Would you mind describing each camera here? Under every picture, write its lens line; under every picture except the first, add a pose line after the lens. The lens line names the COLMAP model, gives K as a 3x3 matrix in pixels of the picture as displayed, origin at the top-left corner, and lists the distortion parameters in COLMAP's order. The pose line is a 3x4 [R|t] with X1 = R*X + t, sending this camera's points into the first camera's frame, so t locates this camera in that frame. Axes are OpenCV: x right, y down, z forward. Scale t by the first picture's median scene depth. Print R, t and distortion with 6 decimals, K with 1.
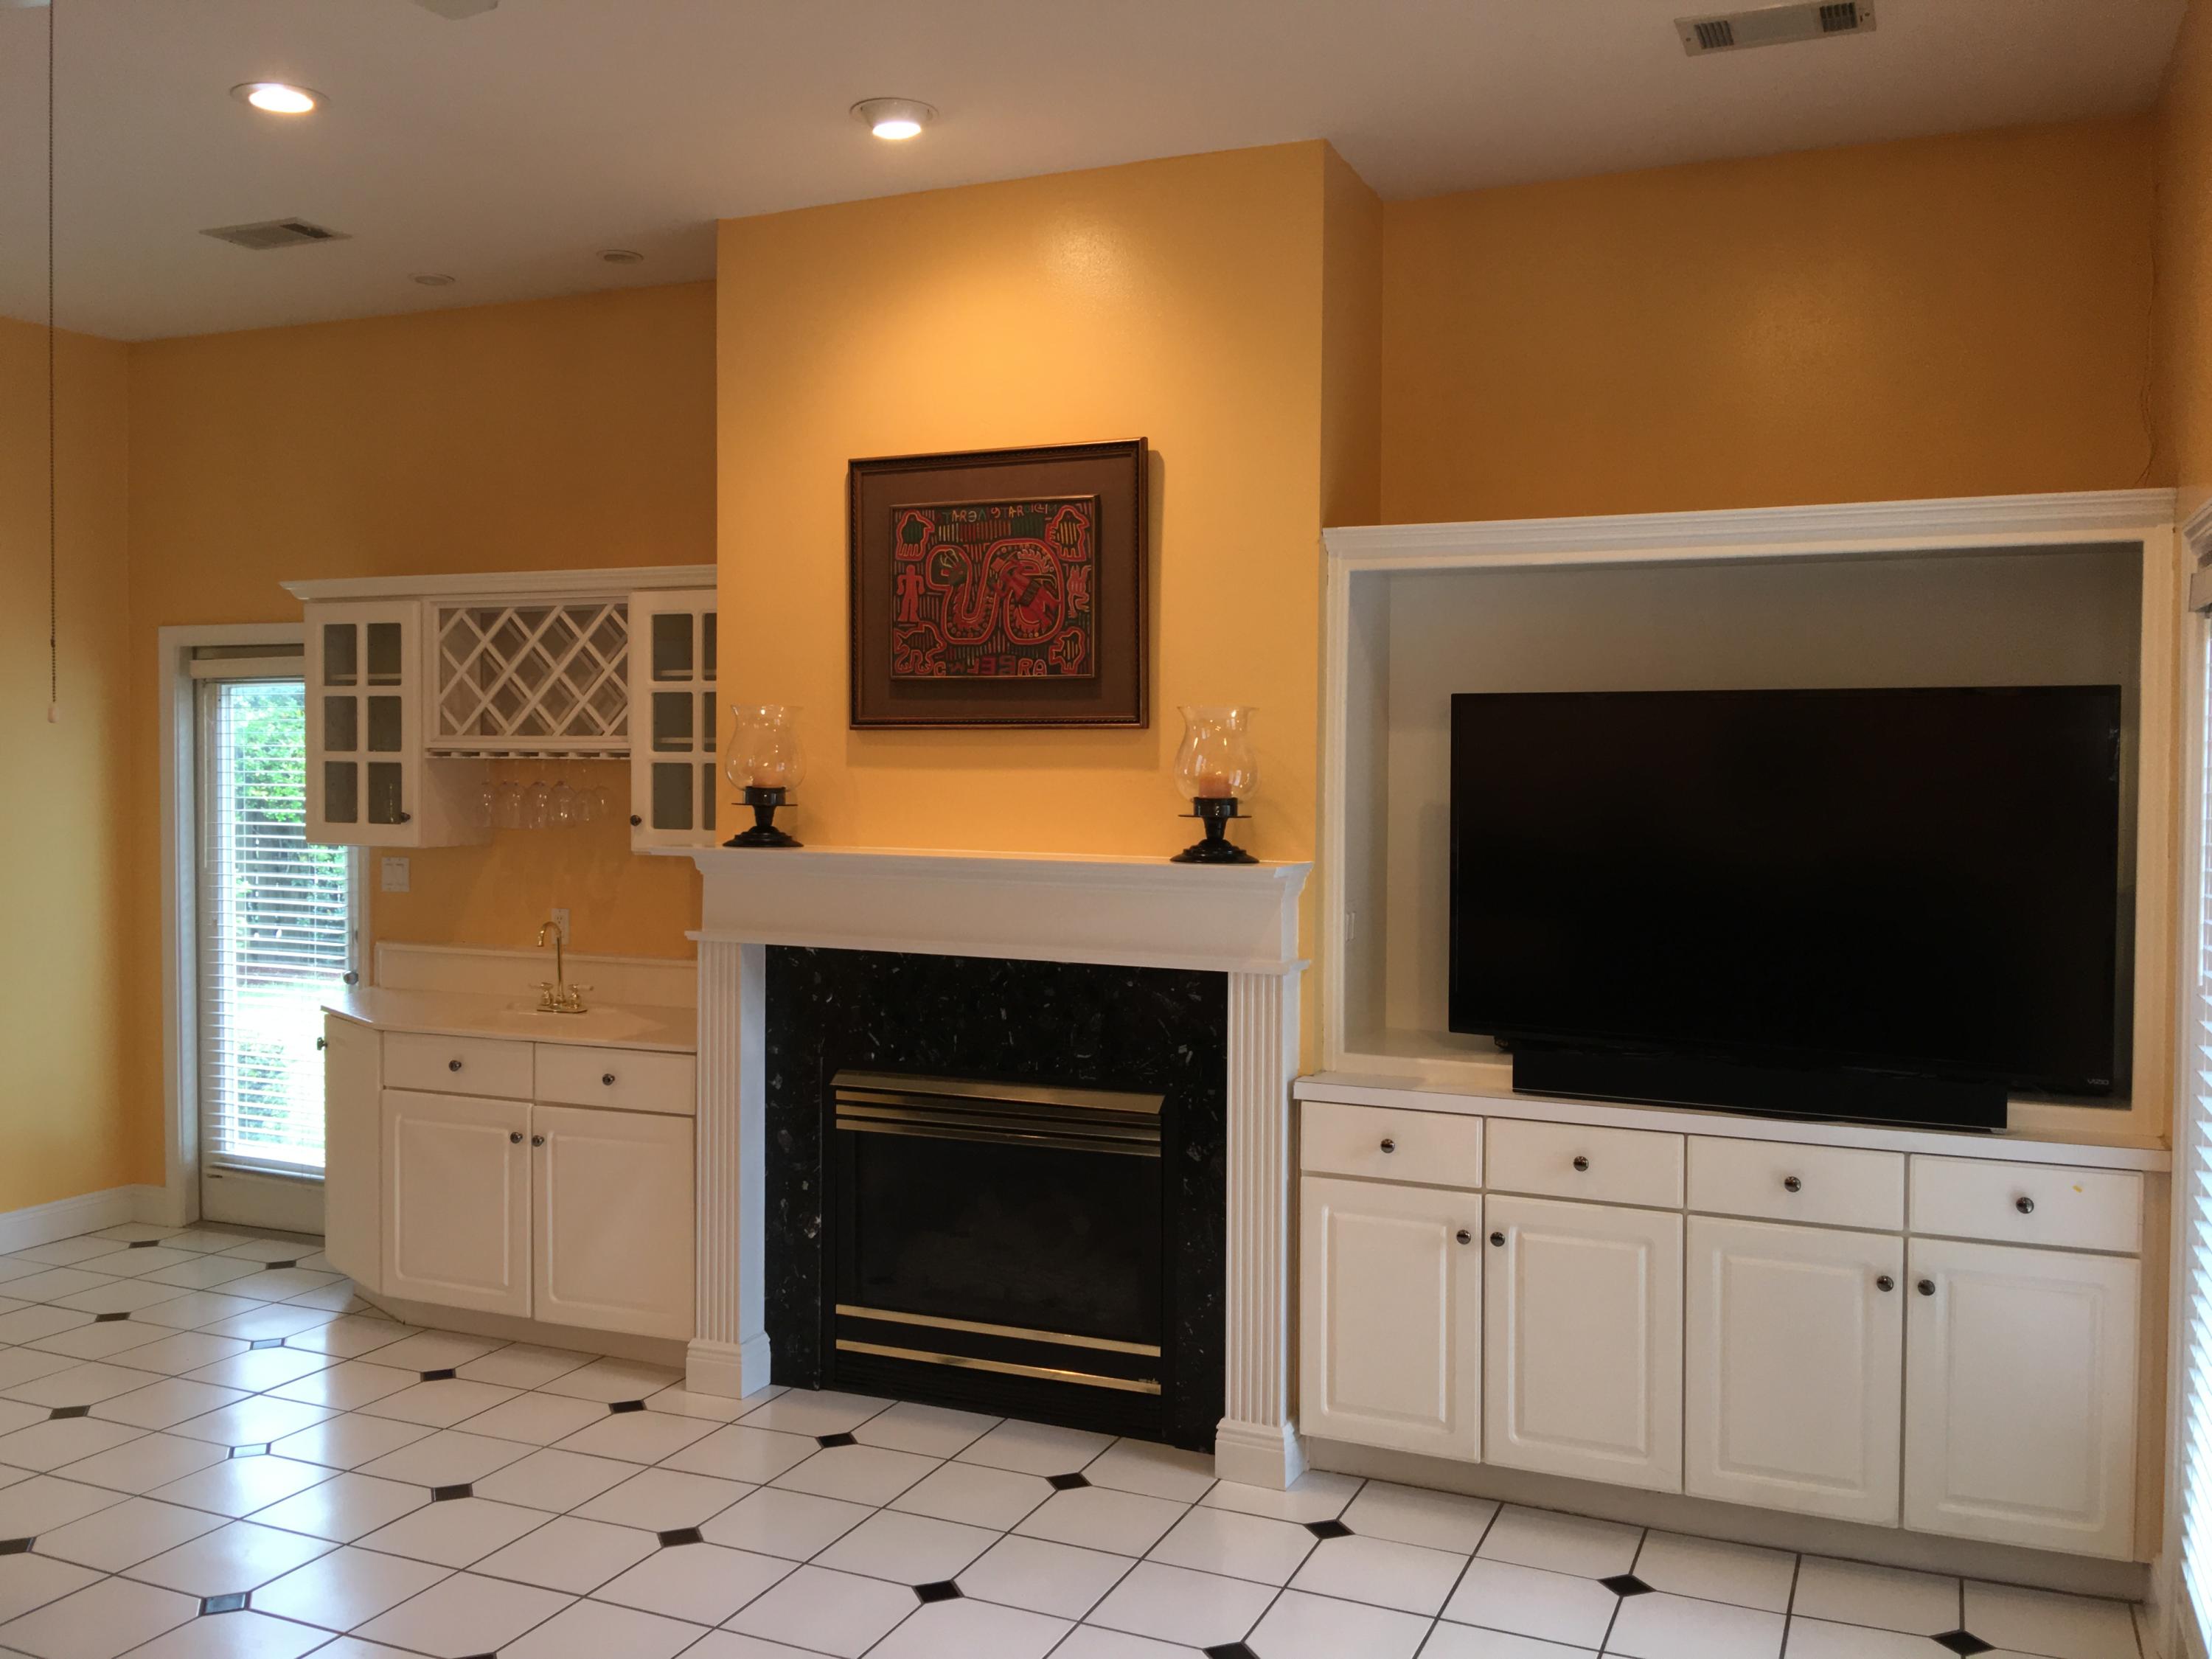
lens RADIAL K [[1875.7, 0, 1113.9], [0, 1875.7, 825.8], [0, 0, 1]] dist [0.050064, -0.066061]
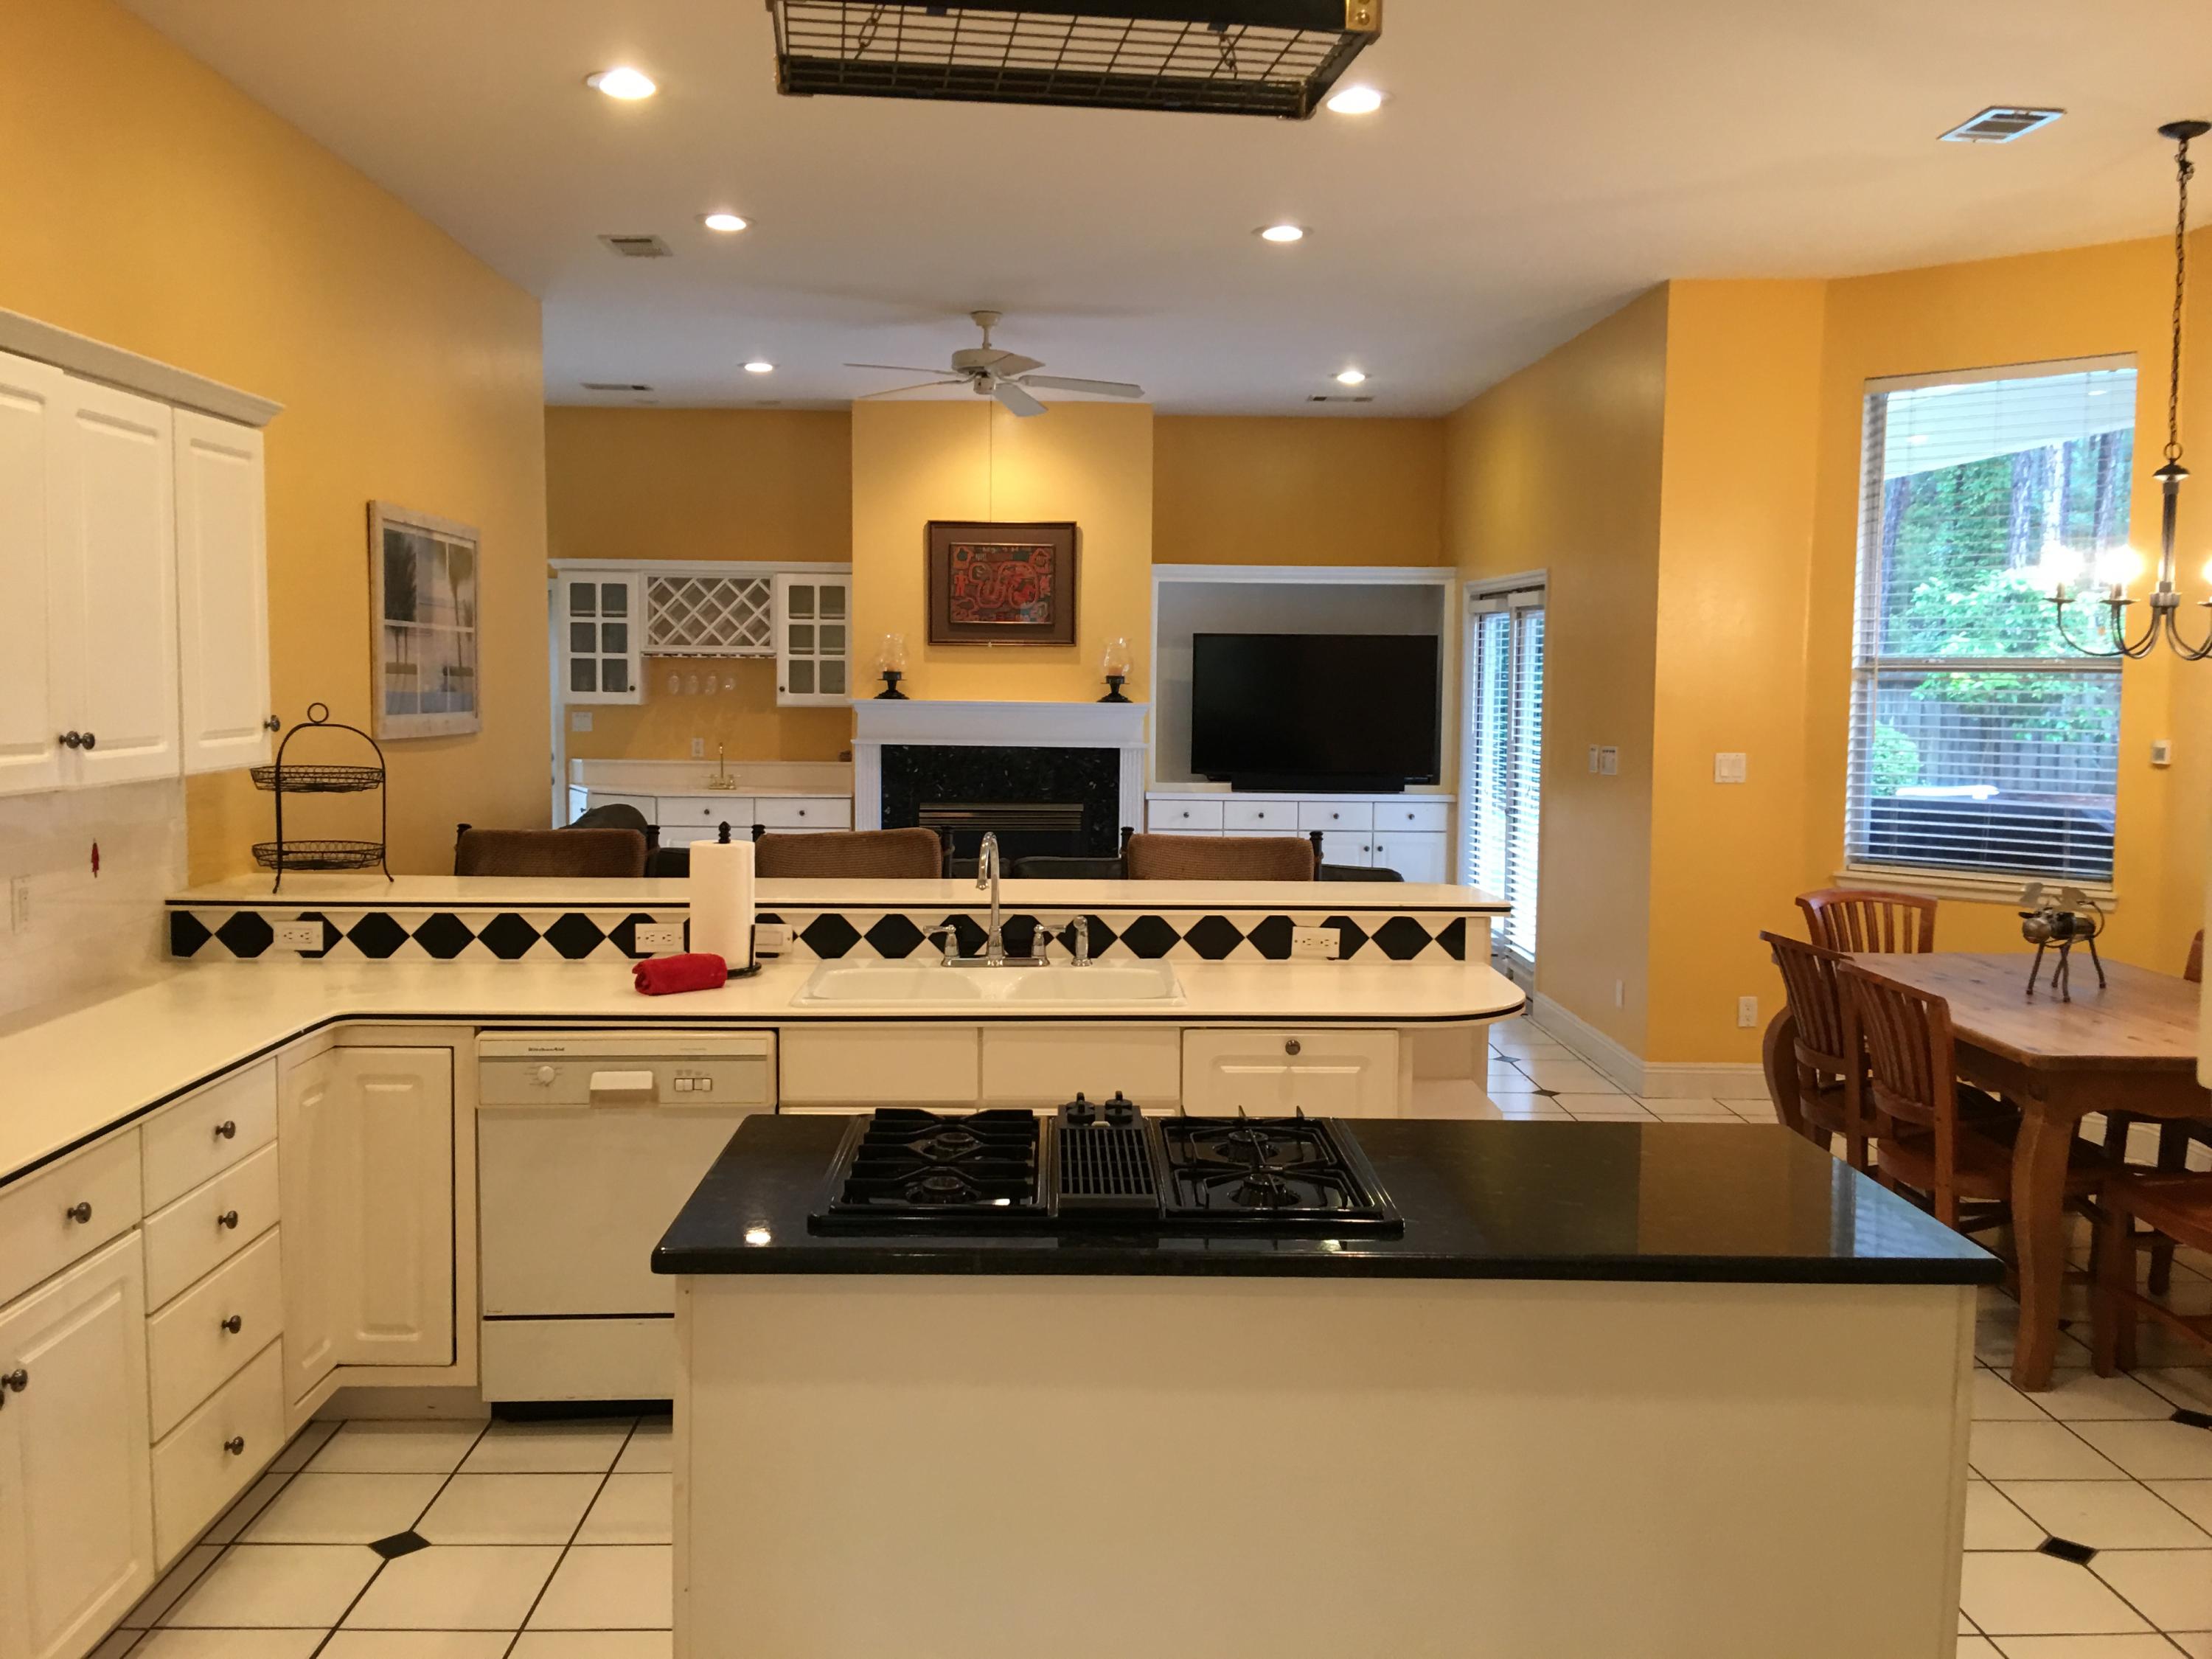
lens RADIAL K [[1875.7, 0, 1104.7], [0, 1875.7, 825.3], [0, 0, 1]] dist [0.050064, -0.066061]
pose [[0.900650, -0.026376, 0.433745, -0.889838], [0.010477, 0.999184, 0.039004, 0.073381], [-0.434420, -0.030585, 0.900191, -1.033700]]
